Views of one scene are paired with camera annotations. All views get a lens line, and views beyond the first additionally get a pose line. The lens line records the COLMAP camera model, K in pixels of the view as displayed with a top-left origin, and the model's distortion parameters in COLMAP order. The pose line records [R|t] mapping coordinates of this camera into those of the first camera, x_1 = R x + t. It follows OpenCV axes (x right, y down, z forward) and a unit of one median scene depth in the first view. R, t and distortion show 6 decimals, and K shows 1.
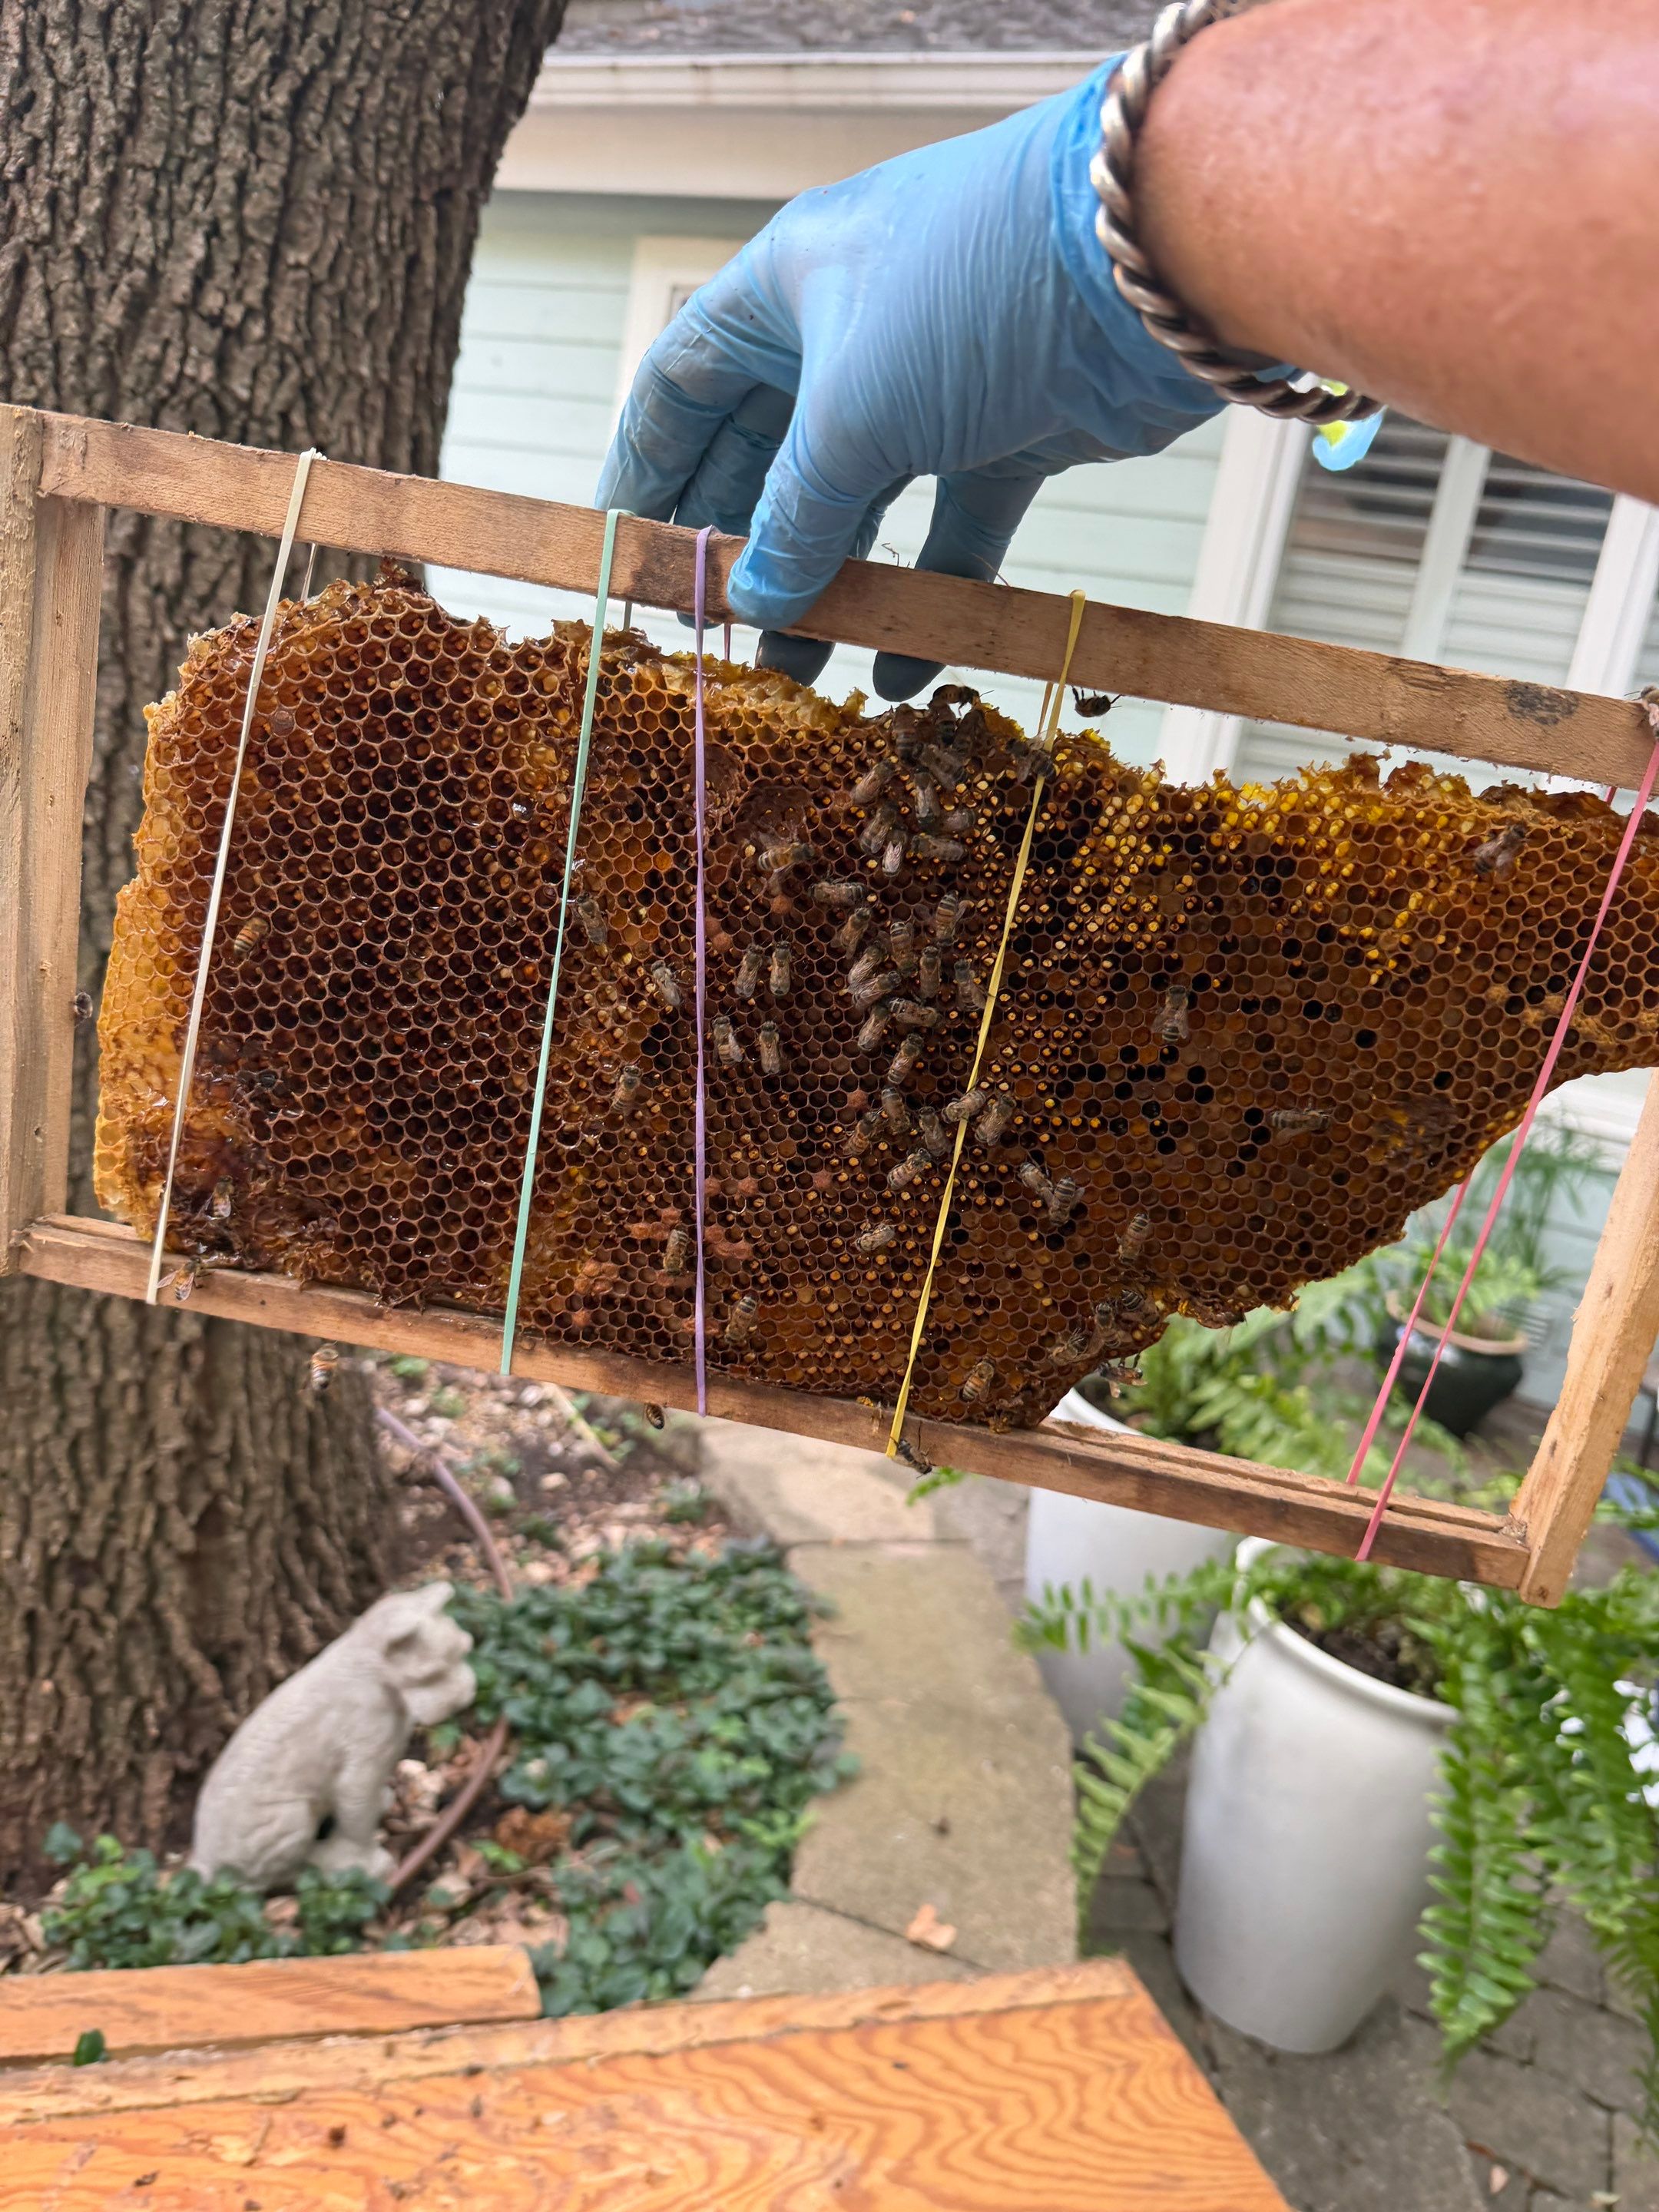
lens RADIAL K [[1514.3, 0, 829.5], [0, 1514.3, 1106.0], [0, 0, 1]] dist [-0.042431, 0.000474]
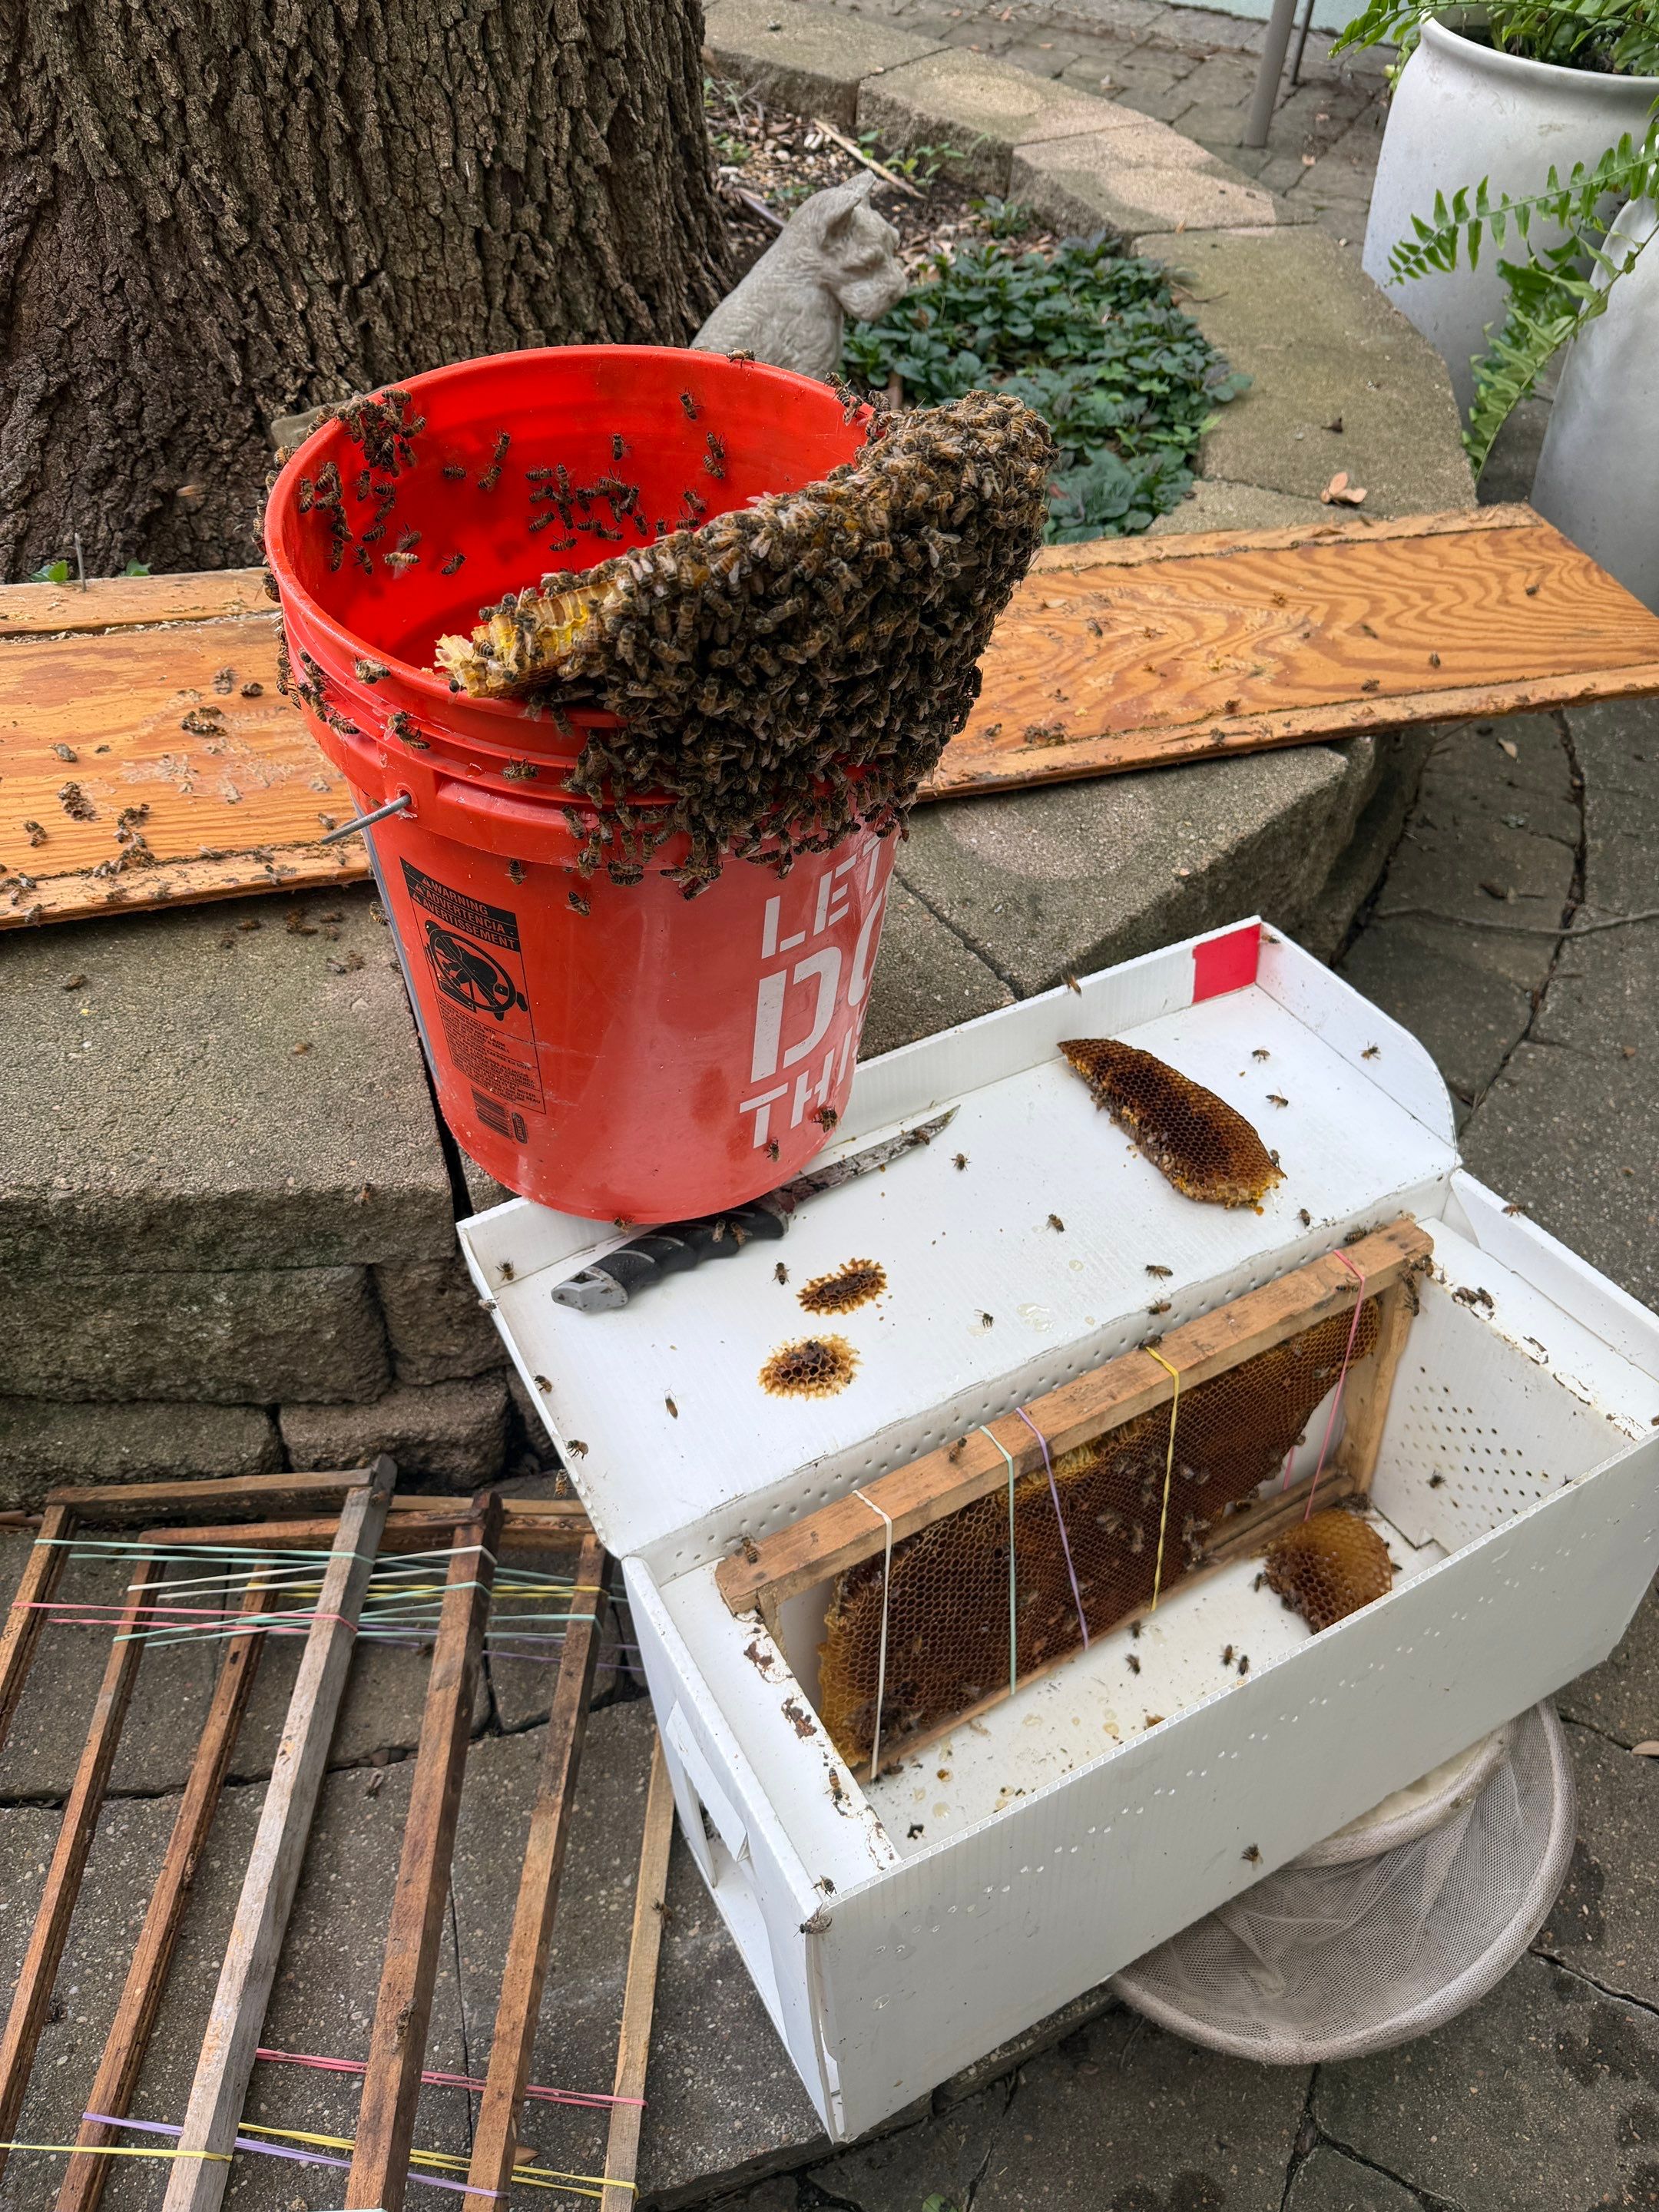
lens RADIAL K [[1514.3, 0, 829.5], [0, 1514.3, 1106.0], [0, 0, 1]] dist [-0.042431, 0.000474]
pose [[0.992011, -0.054144, -0.113943, -0.208276], [0.110810, 0.805685, 0.581888, 0.248482], [0.060296, -0.589865, 0.805248, -0.155323]]
